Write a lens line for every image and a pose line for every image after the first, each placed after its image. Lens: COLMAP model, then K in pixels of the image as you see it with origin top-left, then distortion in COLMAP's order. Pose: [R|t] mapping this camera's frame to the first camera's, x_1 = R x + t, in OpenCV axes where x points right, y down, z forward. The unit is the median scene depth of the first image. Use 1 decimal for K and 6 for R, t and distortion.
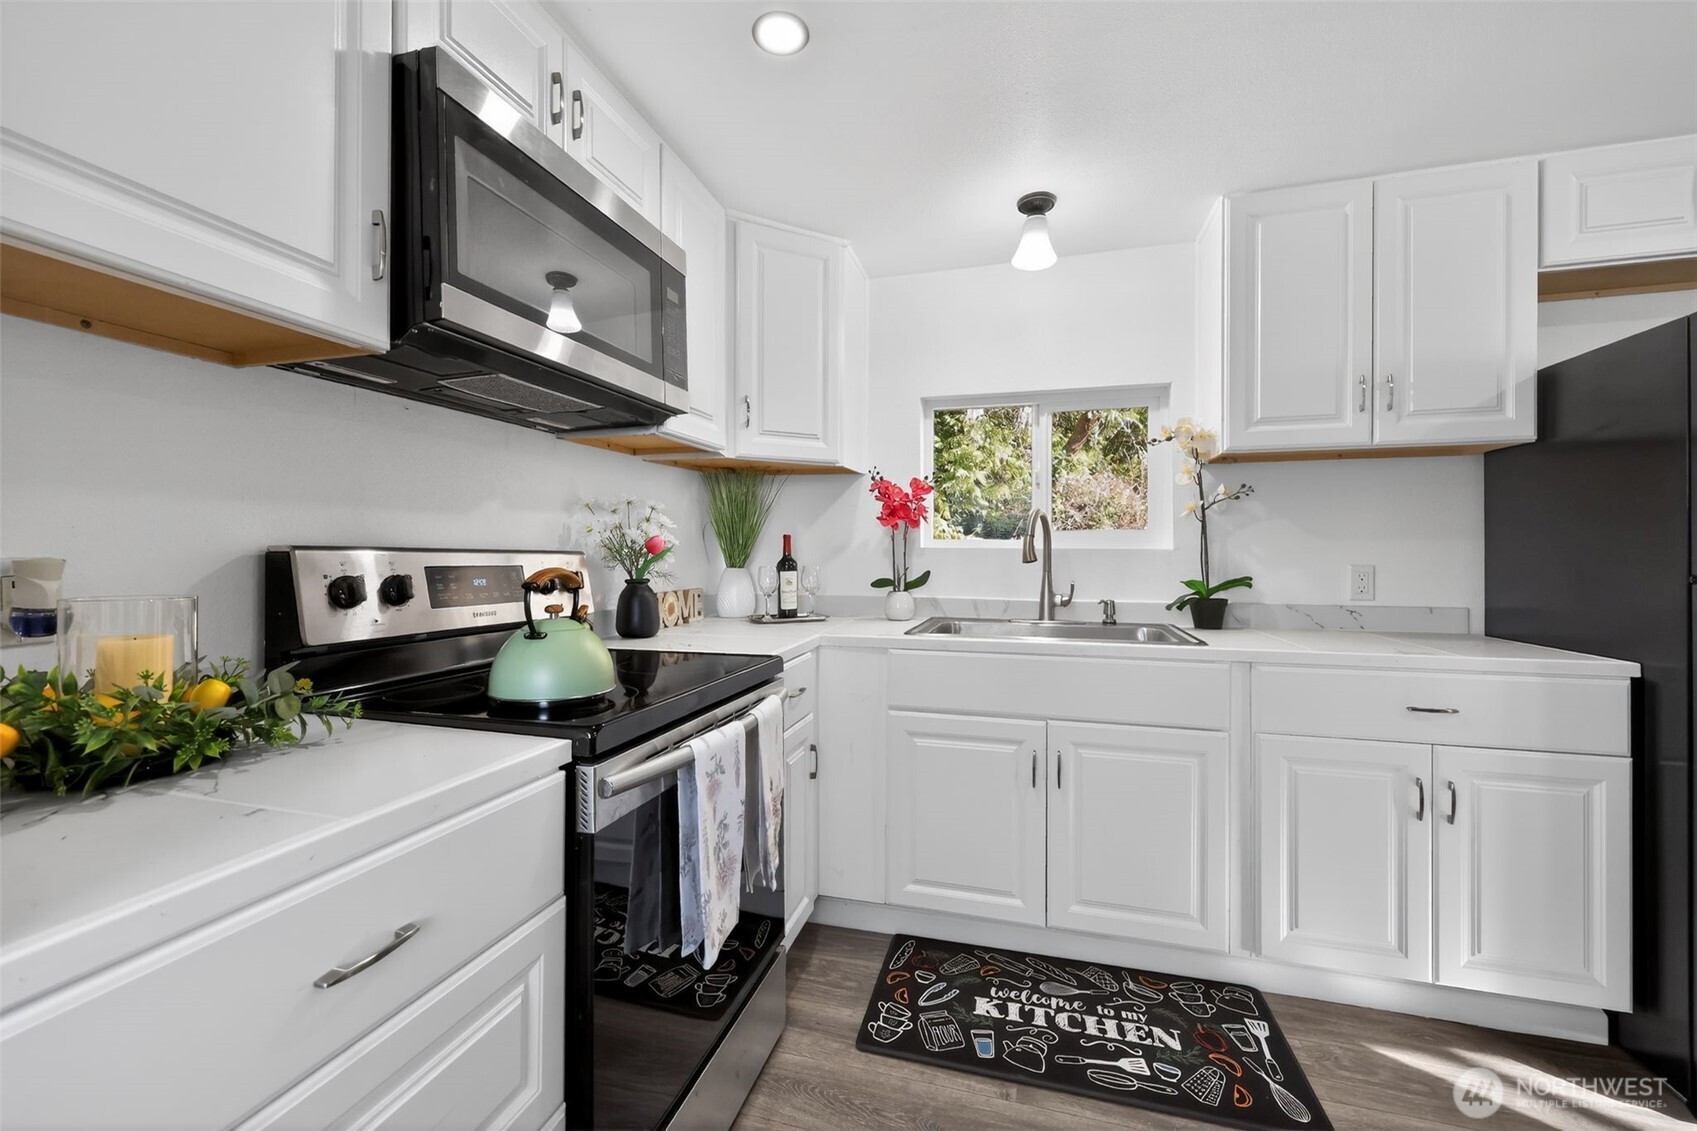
lens RADIAL K [[684.5, 0, 847.1], [0, 684.5, 556.6], [0, 0, 1]] dist [0.004443, -0.000824]
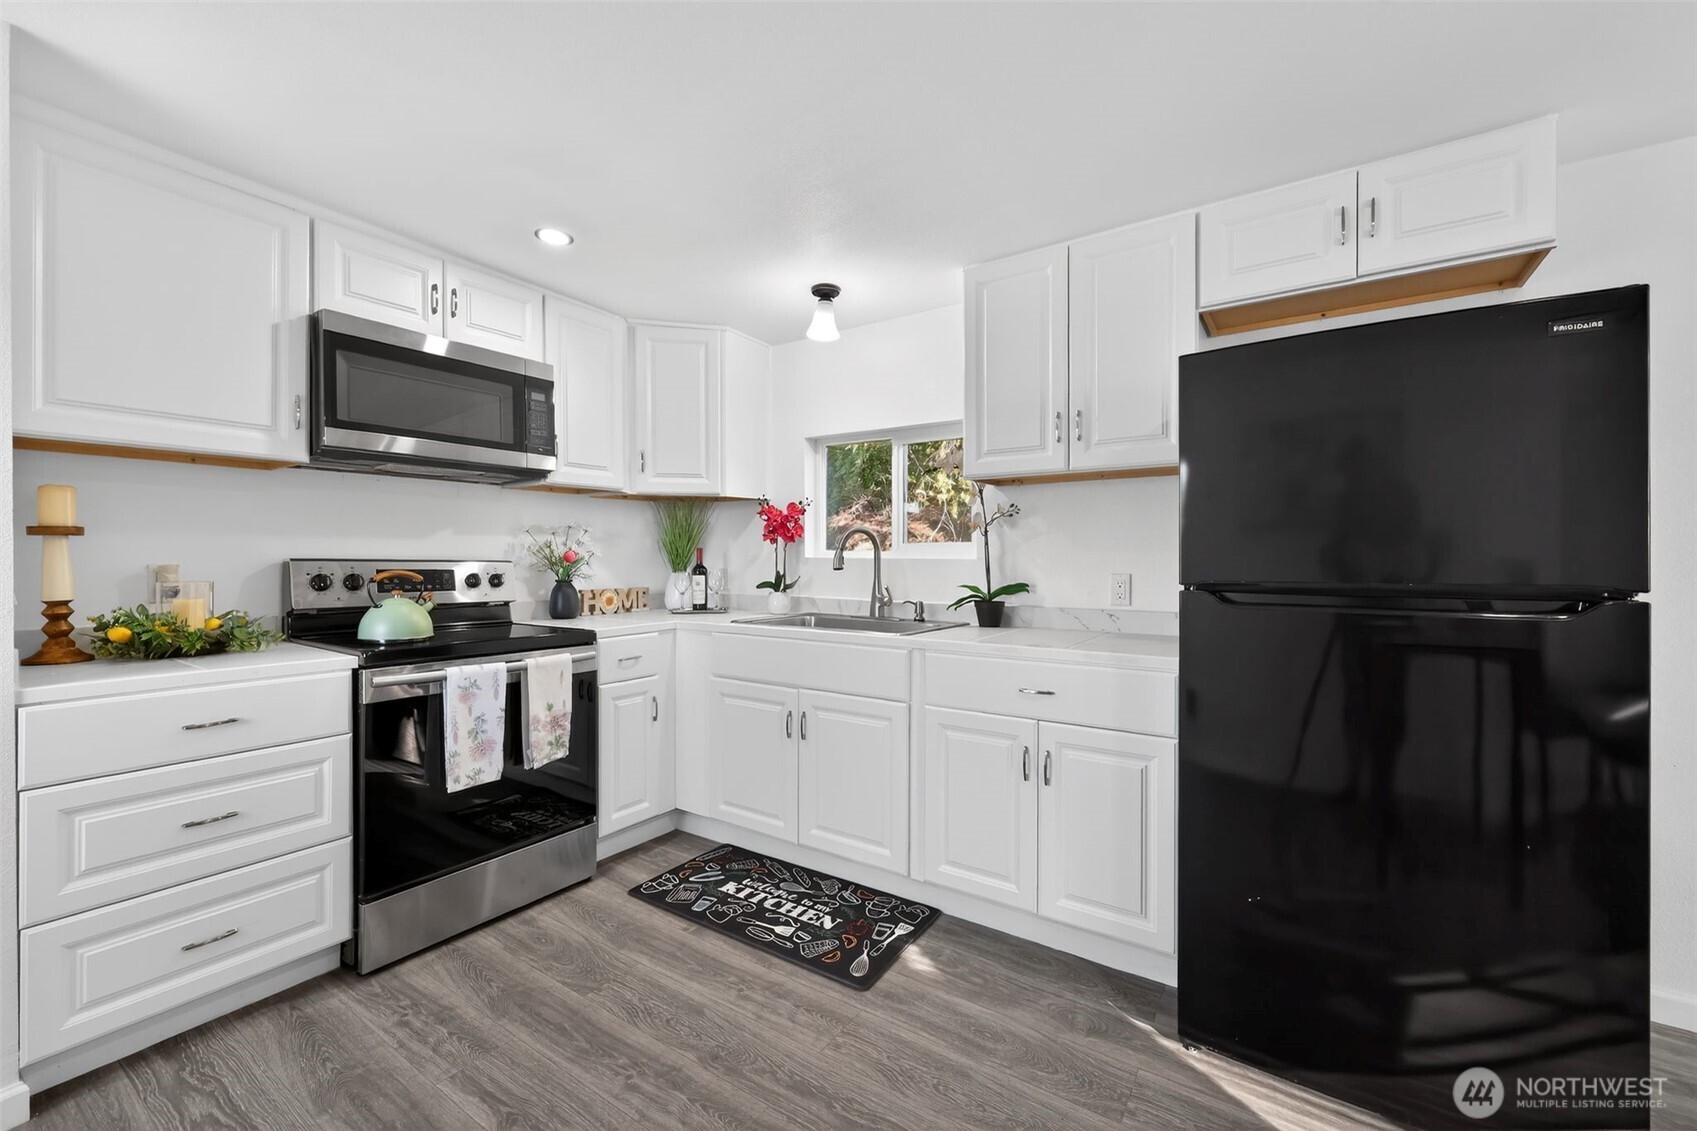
lens RADIAL K [[684.5, 0, 851.0], [0, 684.5, 564.6], [0, 0, 1]] dist [0.004443, -0.000824]
pose [[0.951332, 0.003459, -0.308150, 0.780848], [-0.003163, 0.999994, 0.001462, -0.003133], [0.308153, -0.000416, 0.951337, -0.226706]]
